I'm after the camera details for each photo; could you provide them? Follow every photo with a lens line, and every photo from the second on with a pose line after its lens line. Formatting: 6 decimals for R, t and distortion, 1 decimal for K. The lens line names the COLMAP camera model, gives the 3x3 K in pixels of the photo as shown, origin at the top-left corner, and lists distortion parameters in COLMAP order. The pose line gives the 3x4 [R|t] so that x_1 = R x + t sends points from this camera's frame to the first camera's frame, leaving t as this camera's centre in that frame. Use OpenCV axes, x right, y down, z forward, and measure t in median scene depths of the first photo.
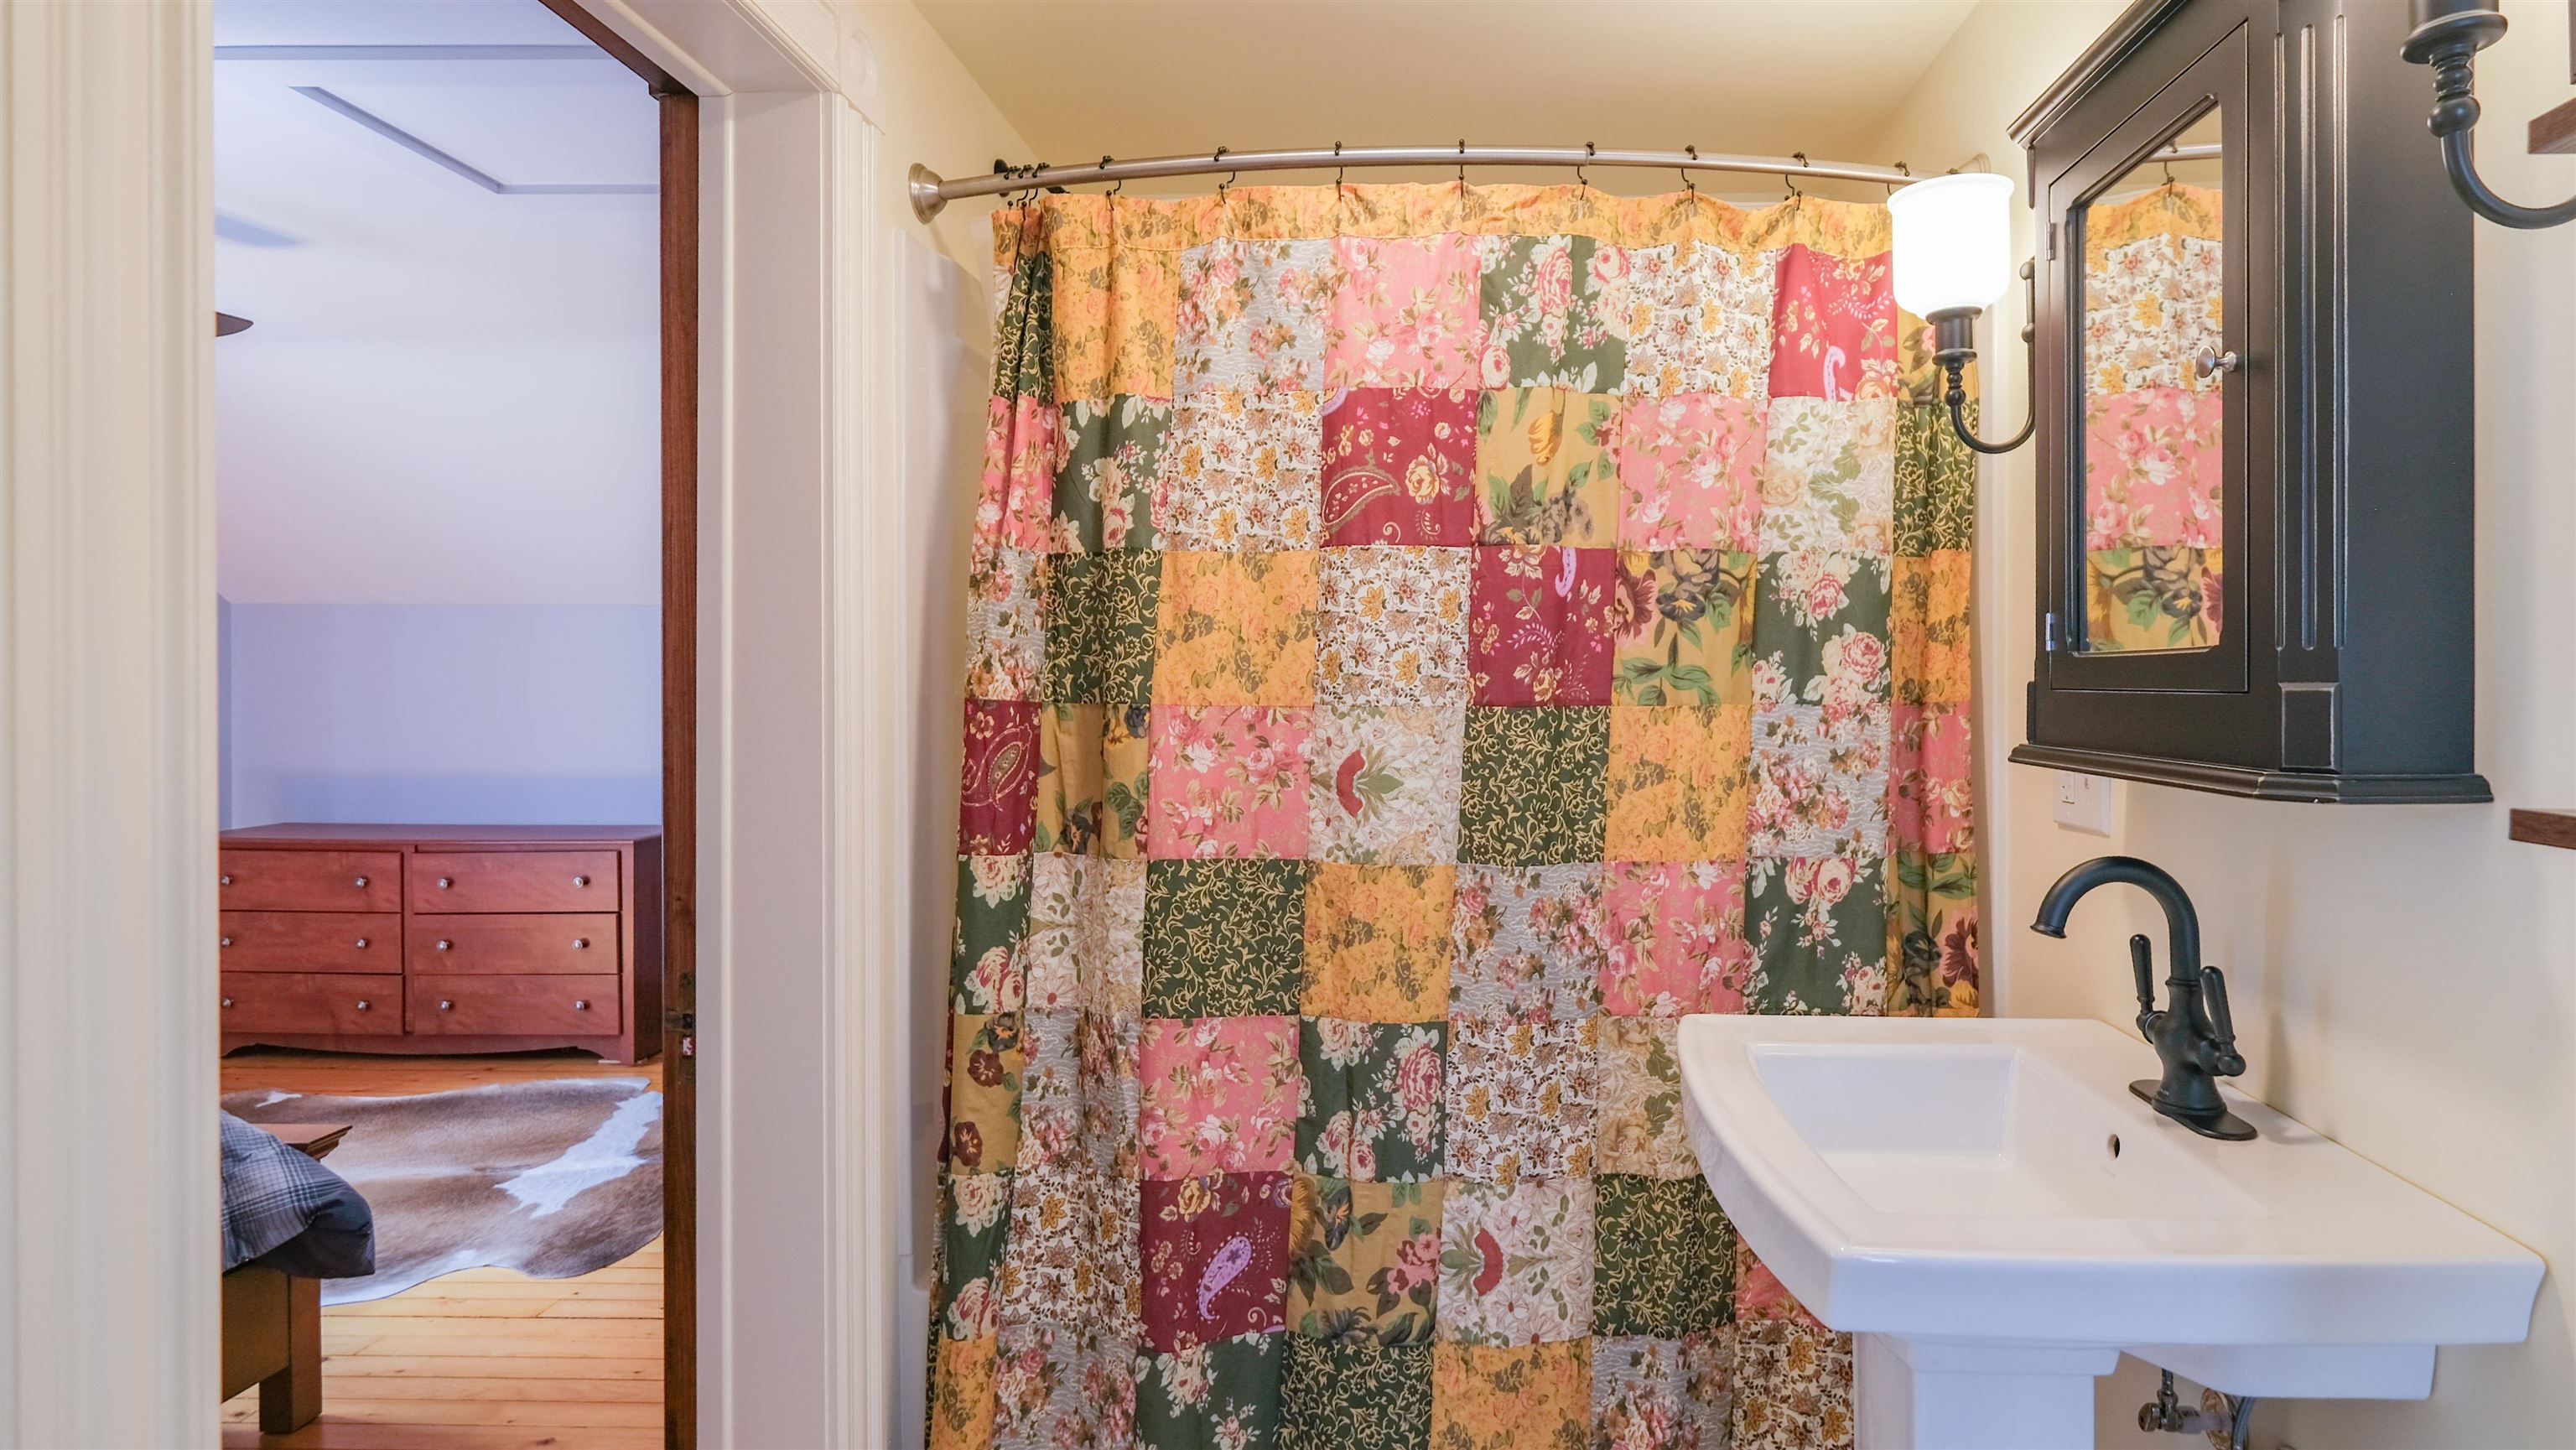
lens RADIAL K [[1145.4, 0, 1296.4], [0, 1145.4, 696.8], [0, 0, 1]] dist [-0.002186, -0.001199]
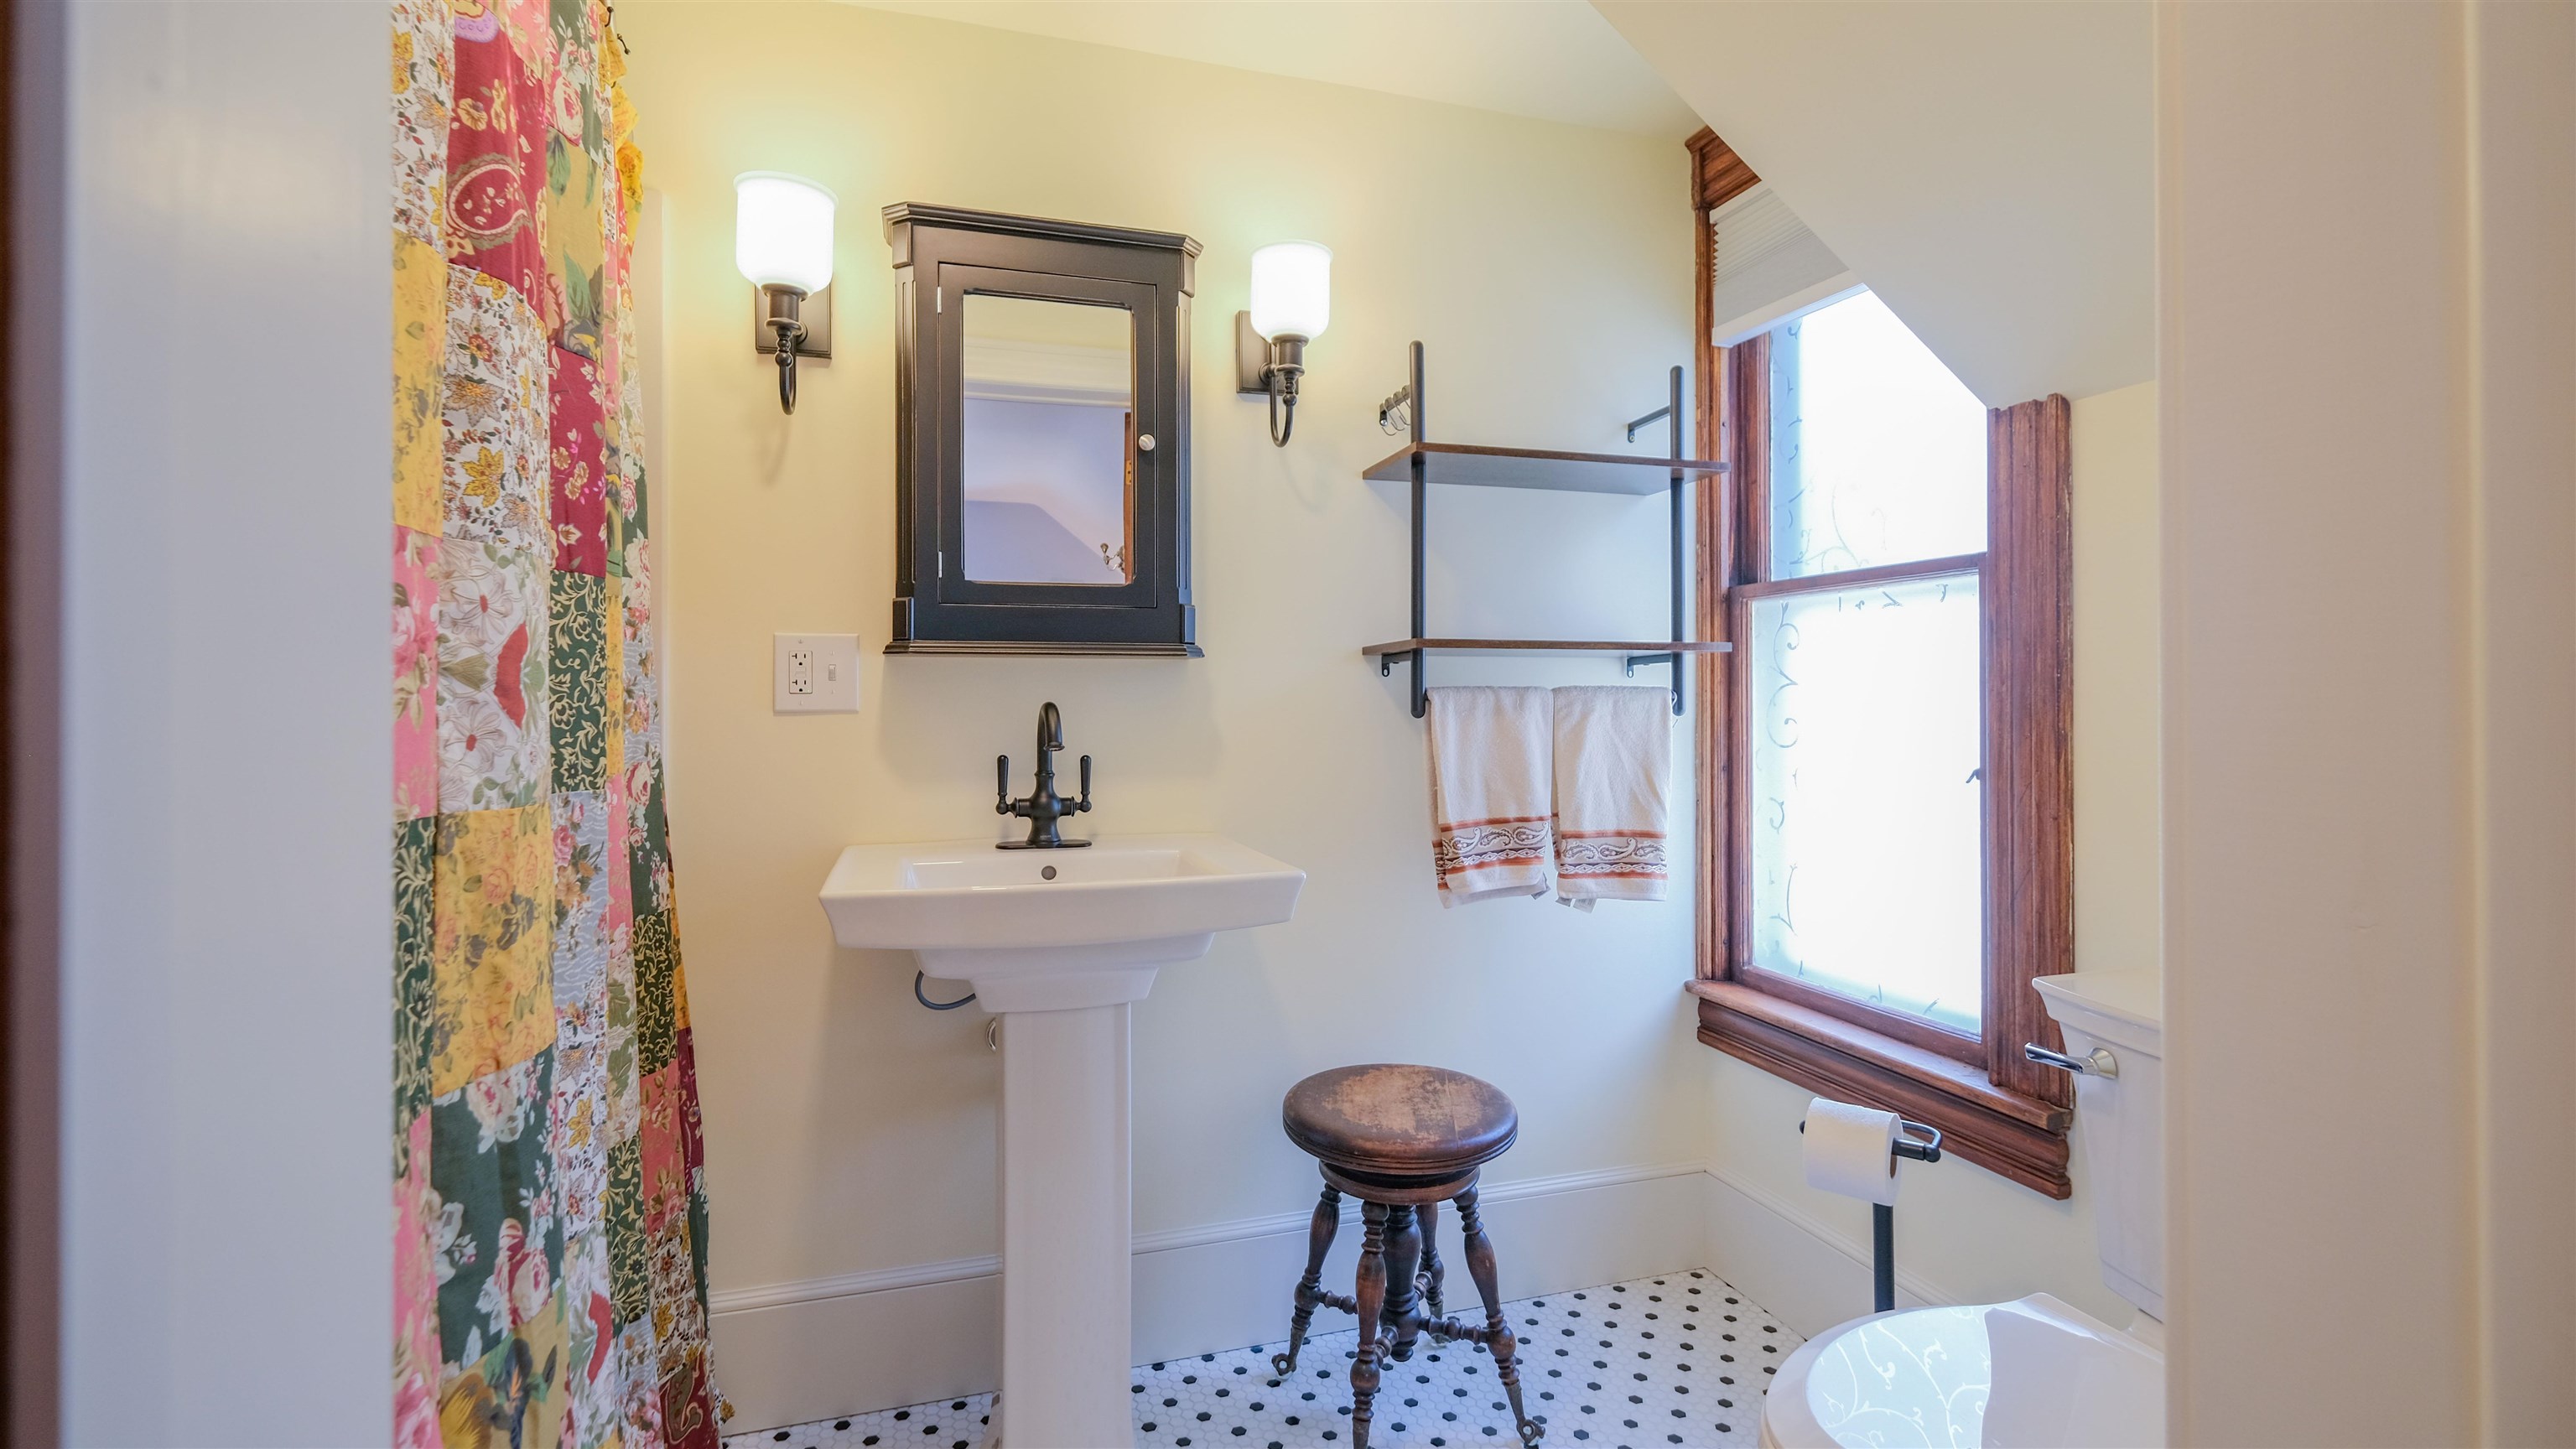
lens RADIAL K [[1145.3, 0, 1275.4], [0, 1145.3, 689.2], [0, 0, 1]] dist [-0.002186, -0.001199]
pose [[-0.334246, 0.010457, 0.942428, -0.658620], [0.007306, 0.999937, -0.008504, 0.091031], [-0.942458, 0.004043, -0.334301, 0.818509]]
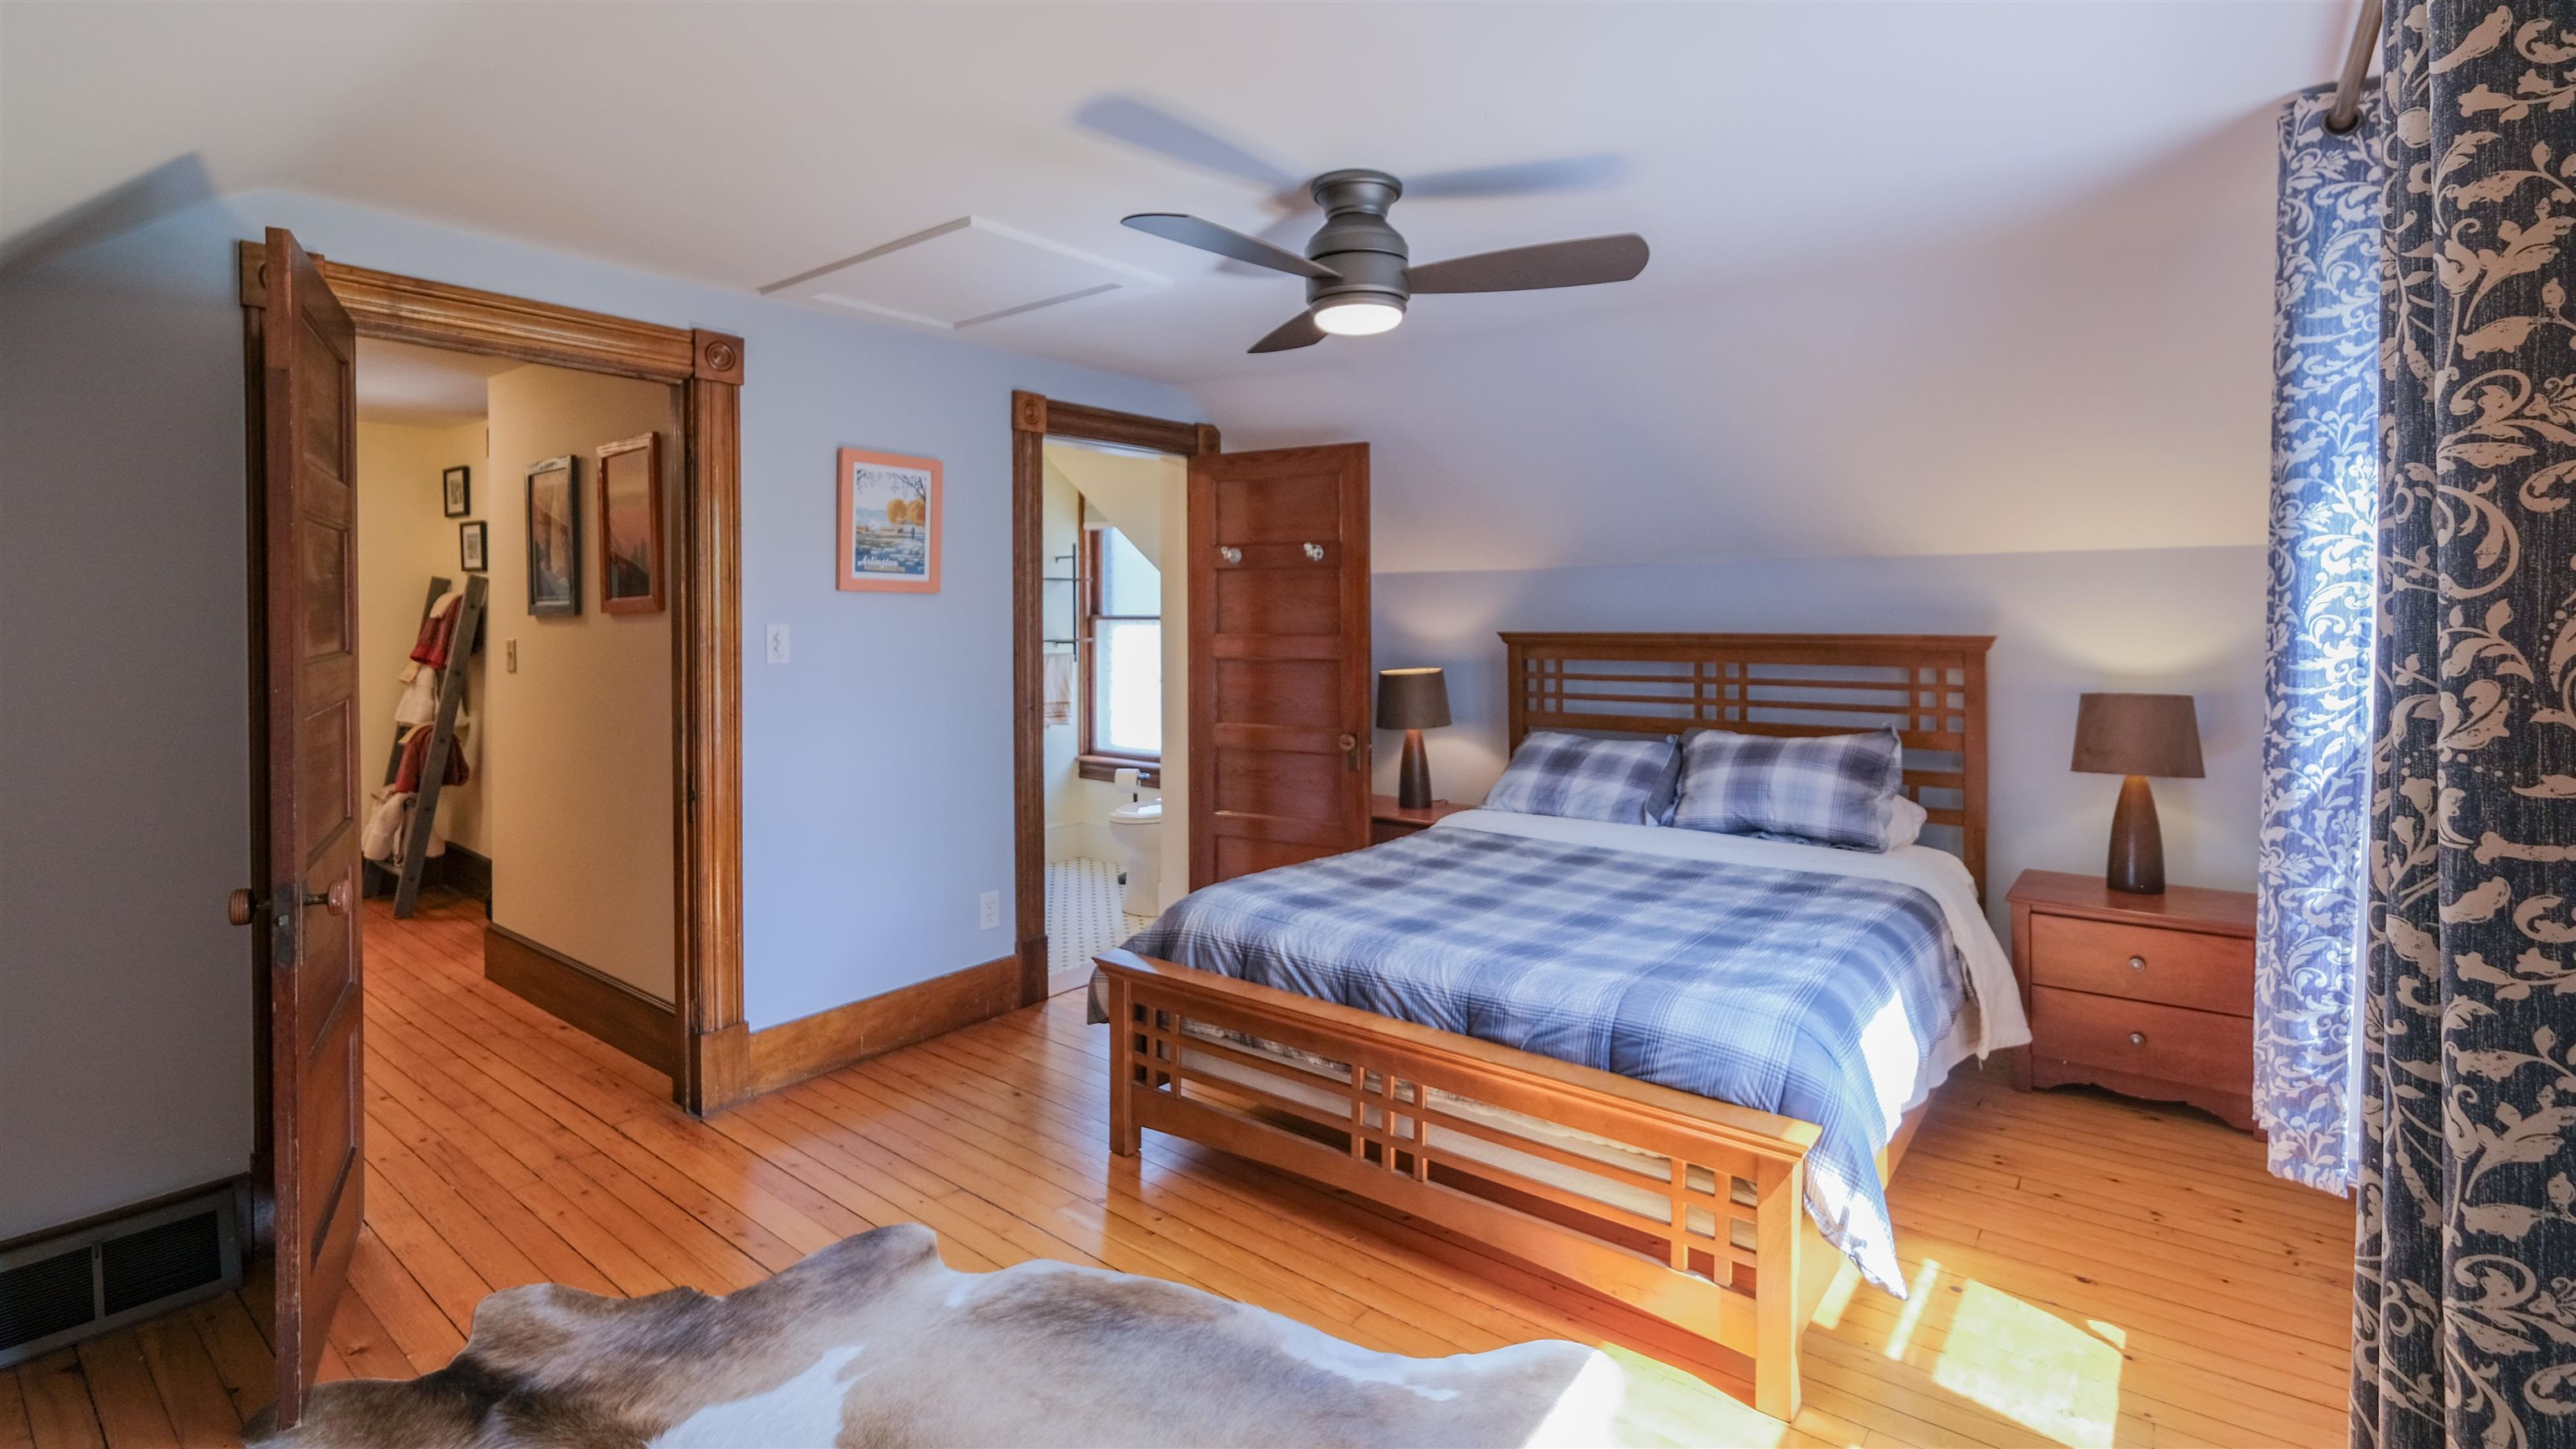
lens RADIAL K [[1145.3, 0, 1278.2], [0, 1145.3, 627.7], [0, 0, 1]] dist [-0.002186, -0.001199]
pose [[-0.802217, -0.002481, 0.597028, -2.435892], [0.009077, 0.999825, 0.016352, -0.061269], [-0.596964, 0.018537, -0.802054, 2.635694]]
